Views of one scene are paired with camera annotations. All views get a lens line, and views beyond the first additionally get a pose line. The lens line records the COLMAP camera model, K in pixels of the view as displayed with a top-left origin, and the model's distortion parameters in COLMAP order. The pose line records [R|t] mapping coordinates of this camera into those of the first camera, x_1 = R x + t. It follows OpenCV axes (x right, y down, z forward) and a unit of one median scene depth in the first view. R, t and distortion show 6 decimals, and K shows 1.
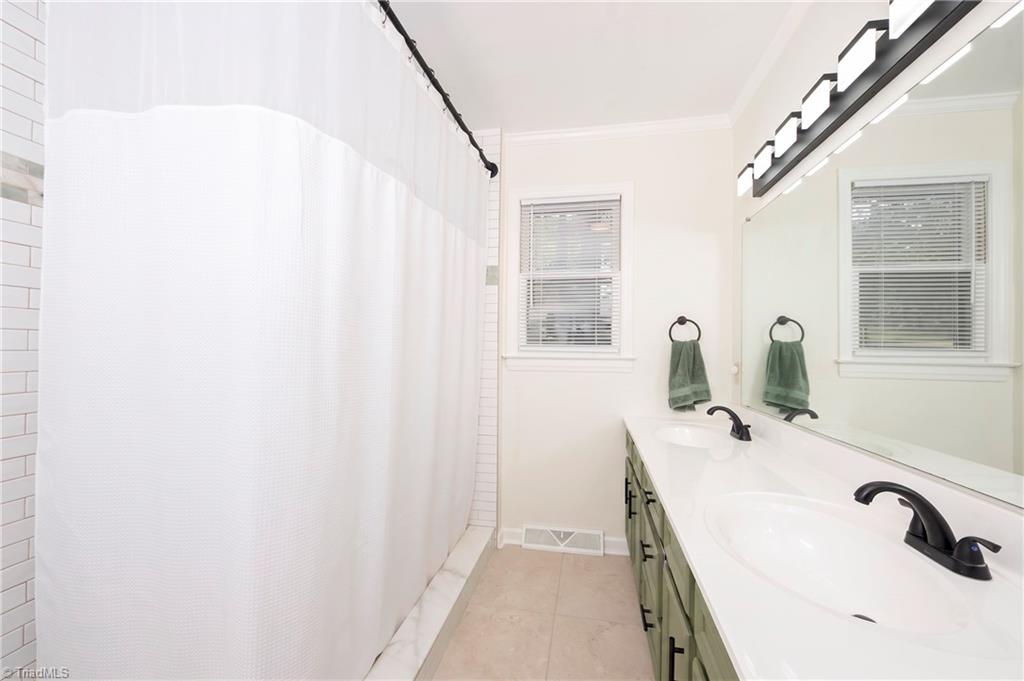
lens RADIAL K [[400.3, 0, 535.8], [0, 400.3, 346.7], [0, 0, 1]] dist [-0.003981, -0.000239]
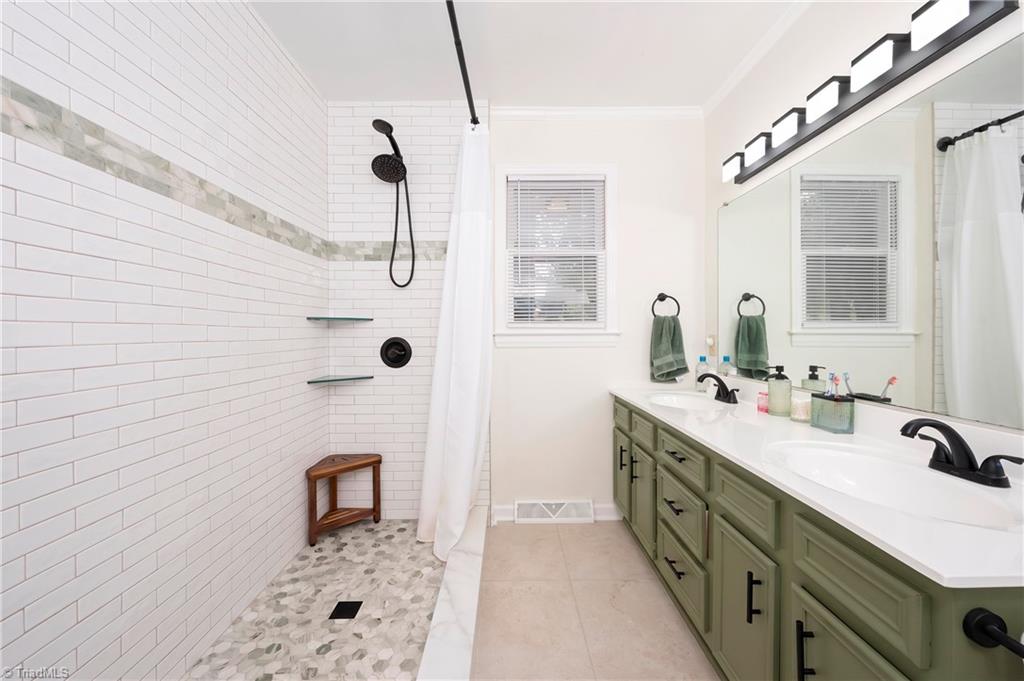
lens RADIAL K [[400.3, 0, 522.2], [0, 400.3, 338.4], [0, 0, 1]] dist [-0.003981, -0.000239]
pose [[0.982815, -0.017078, 0.183799, -0.211028], [0.014110, 0.999748, 0.017448, 0.022345], [-0.184051, -0.014555, 0.982809, 0.014647]]
